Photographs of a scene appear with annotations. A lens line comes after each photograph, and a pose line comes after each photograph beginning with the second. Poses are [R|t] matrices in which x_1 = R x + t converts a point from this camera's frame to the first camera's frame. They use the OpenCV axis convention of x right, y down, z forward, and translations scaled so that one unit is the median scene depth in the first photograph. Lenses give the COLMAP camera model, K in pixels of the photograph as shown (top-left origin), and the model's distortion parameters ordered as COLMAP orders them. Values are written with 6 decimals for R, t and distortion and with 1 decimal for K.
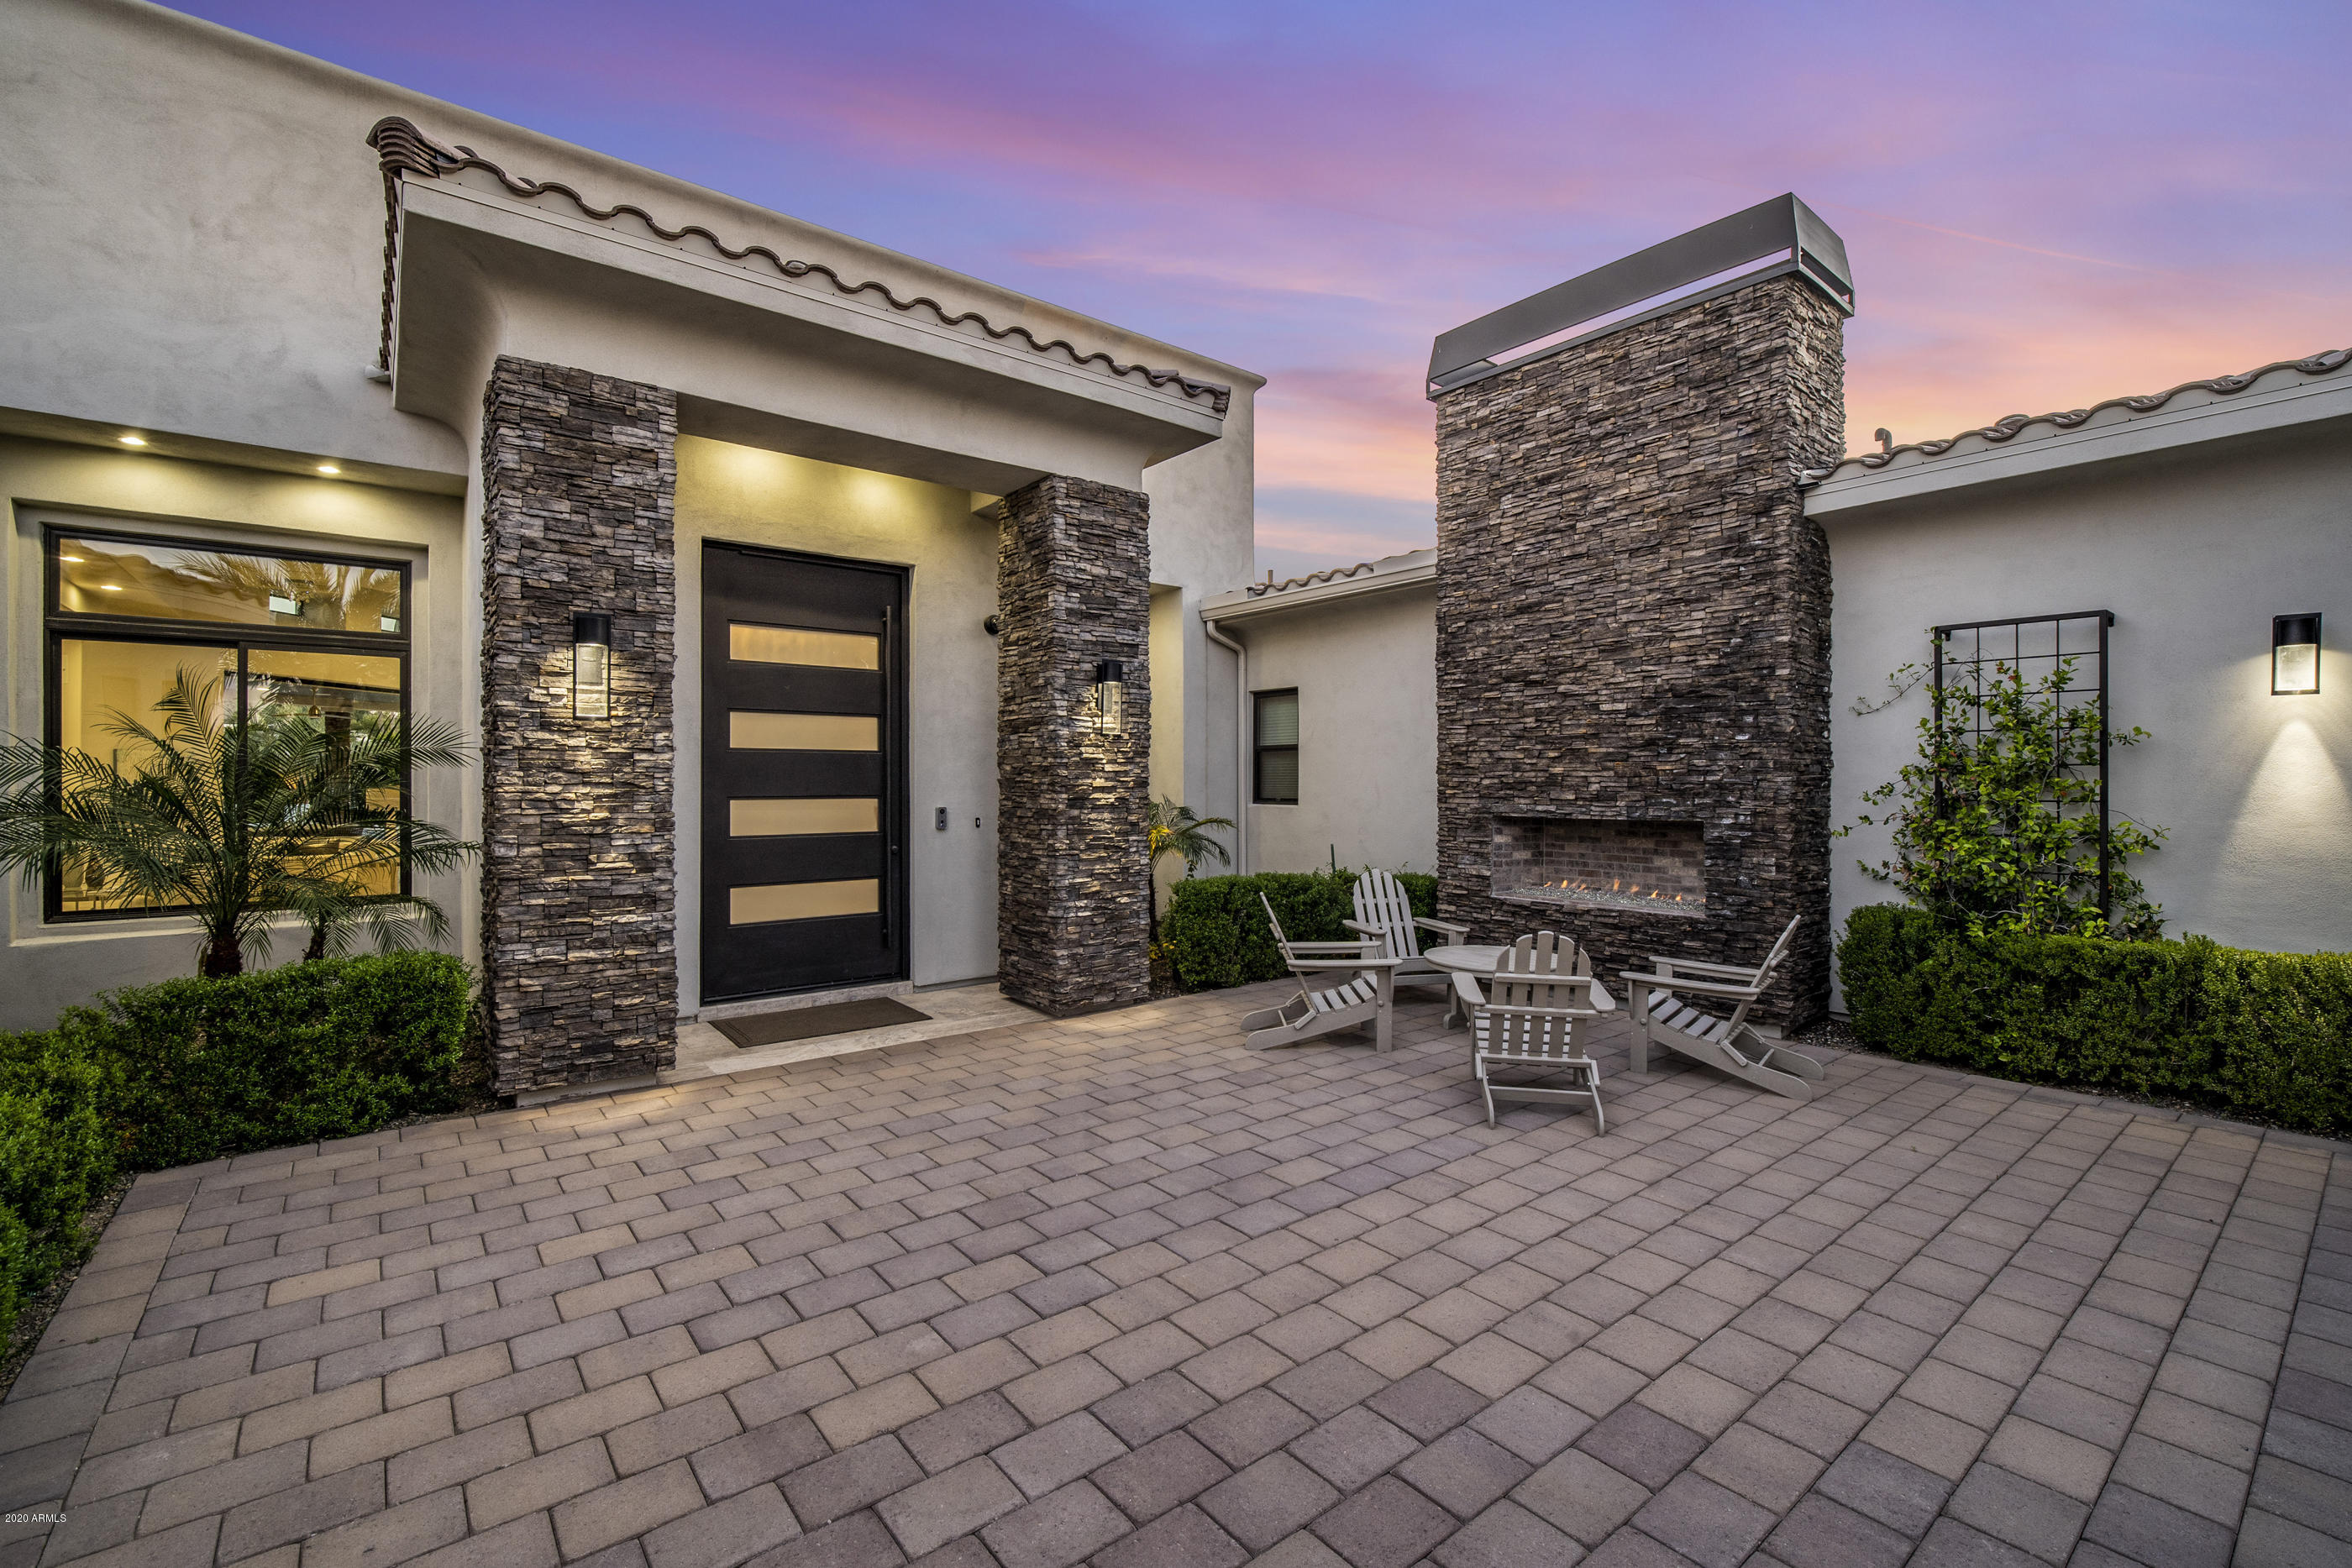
lens RADIAL K [[1012.9, 0, 1174.1], [0, 1012.9, 788.4], [0, 0, 1]] dist [-0.010896, 0.000435]
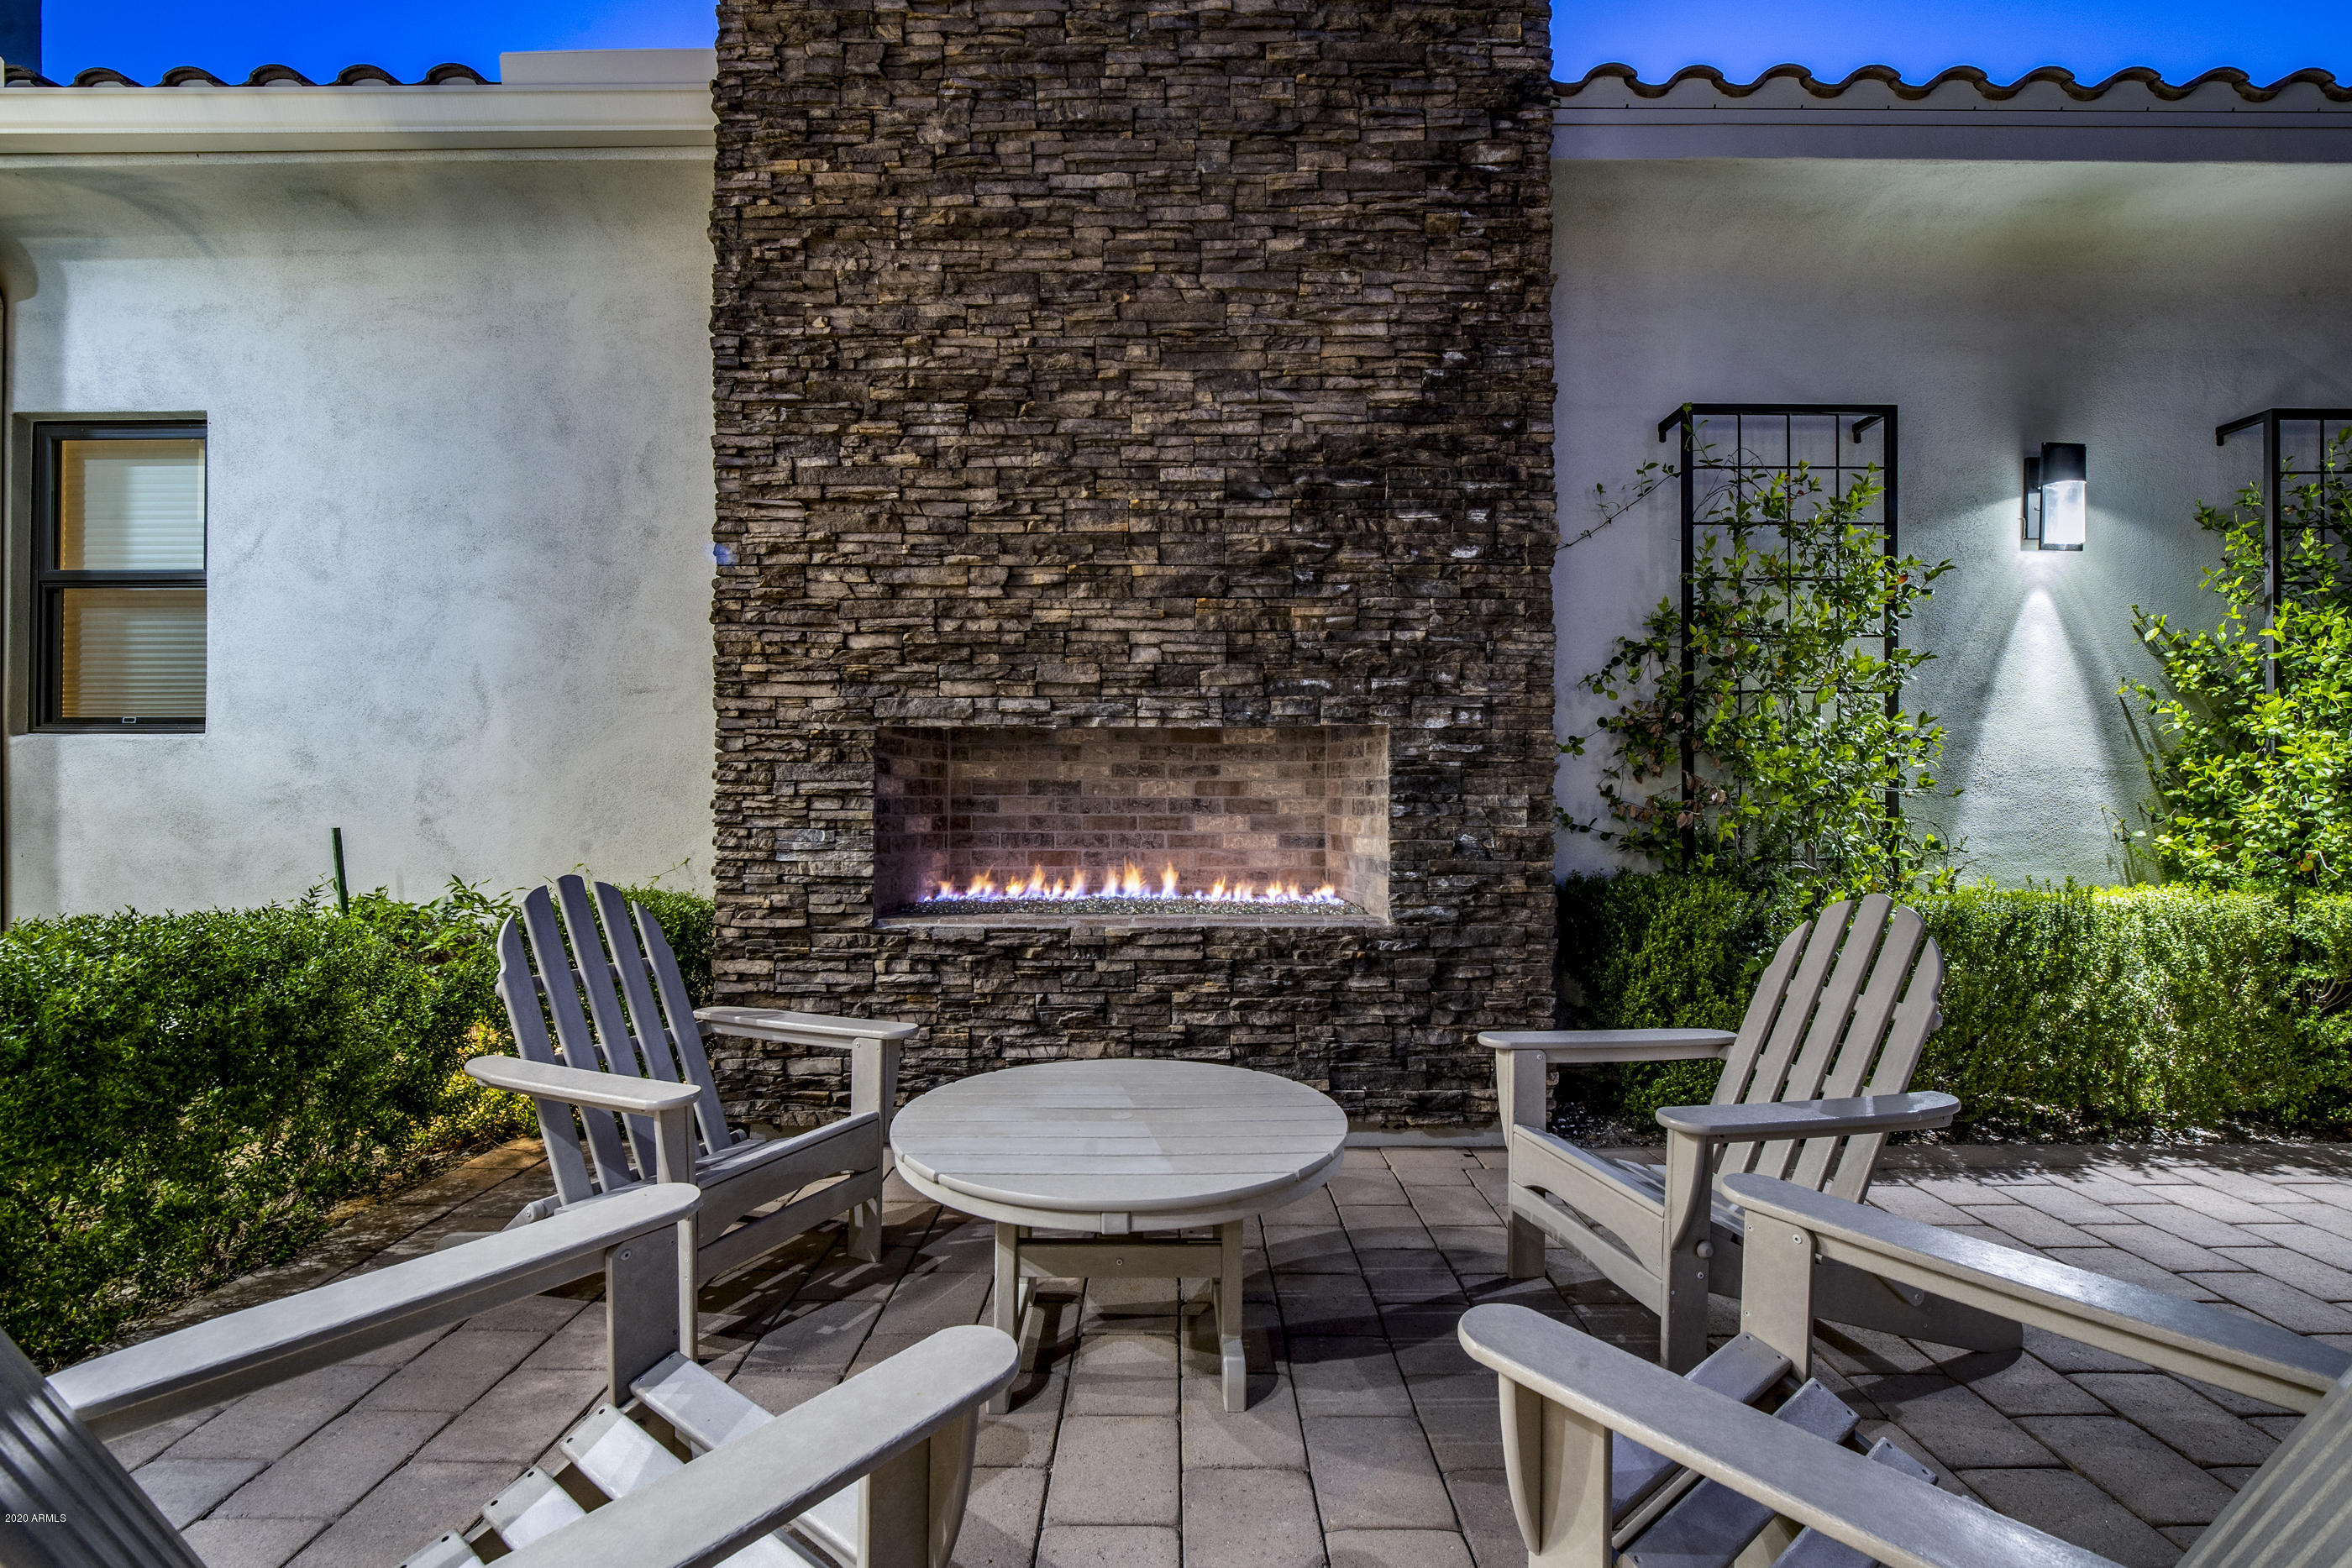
lens RADIAL K [[1012.9, 0, 1174.1], [0, 1012.9, 788.4], [0, 0, 1]] dist [-0.010896, 0.000435]
pose [[0.616530, 0.008146, 0.787289, 0.076538], [0.004482, 0.999894, -0.013855, 0.063495], [-0.787318, 0.012071, 0.616428, 0.722671]]
